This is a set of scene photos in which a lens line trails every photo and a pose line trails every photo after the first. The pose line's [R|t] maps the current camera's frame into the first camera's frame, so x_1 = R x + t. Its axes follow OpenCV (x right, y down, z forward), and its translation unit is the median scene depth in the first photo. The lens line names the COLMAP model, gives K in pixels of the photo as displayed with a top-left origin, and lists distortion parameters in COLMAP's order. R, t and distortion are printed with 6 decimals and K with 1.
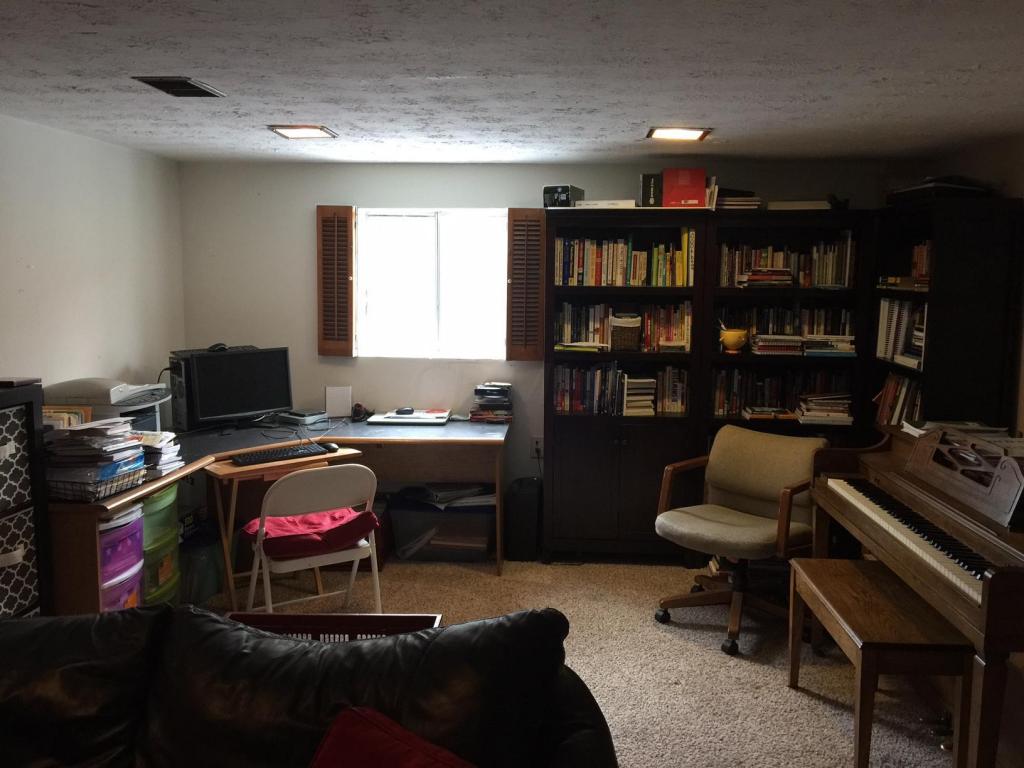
lens RADIAL K [[864.6, 0, 513.1], [0, 864.6, 384.7], [0, 0, 1]] dist [0.077439, -0.120541]
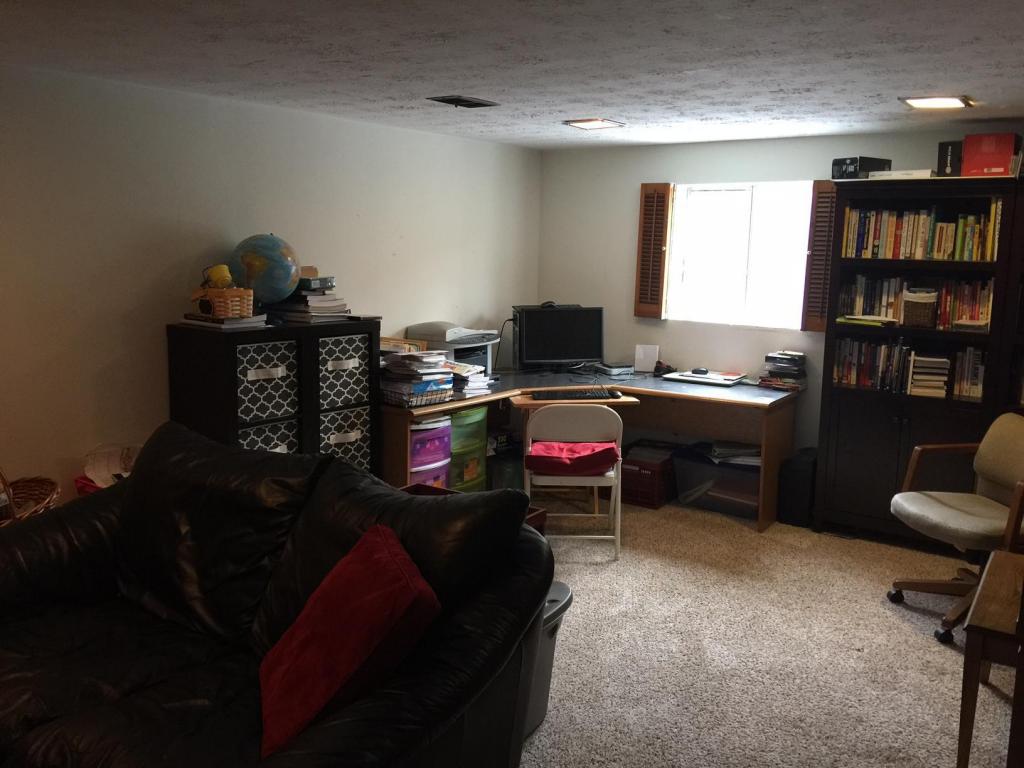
lens RADIAL K [[864.6, 0, 508.2], [0, 864.6, 387.3], [0, 0, 1]] dist [0.077439, -0.120541]
pose [[0.851794, 0.096967, -0.514825, 0.250365], [-0.077803, 0.995238, 0.058725, 0.005530], [0.518068, -0.009967, 0.855281, -0.064913]]
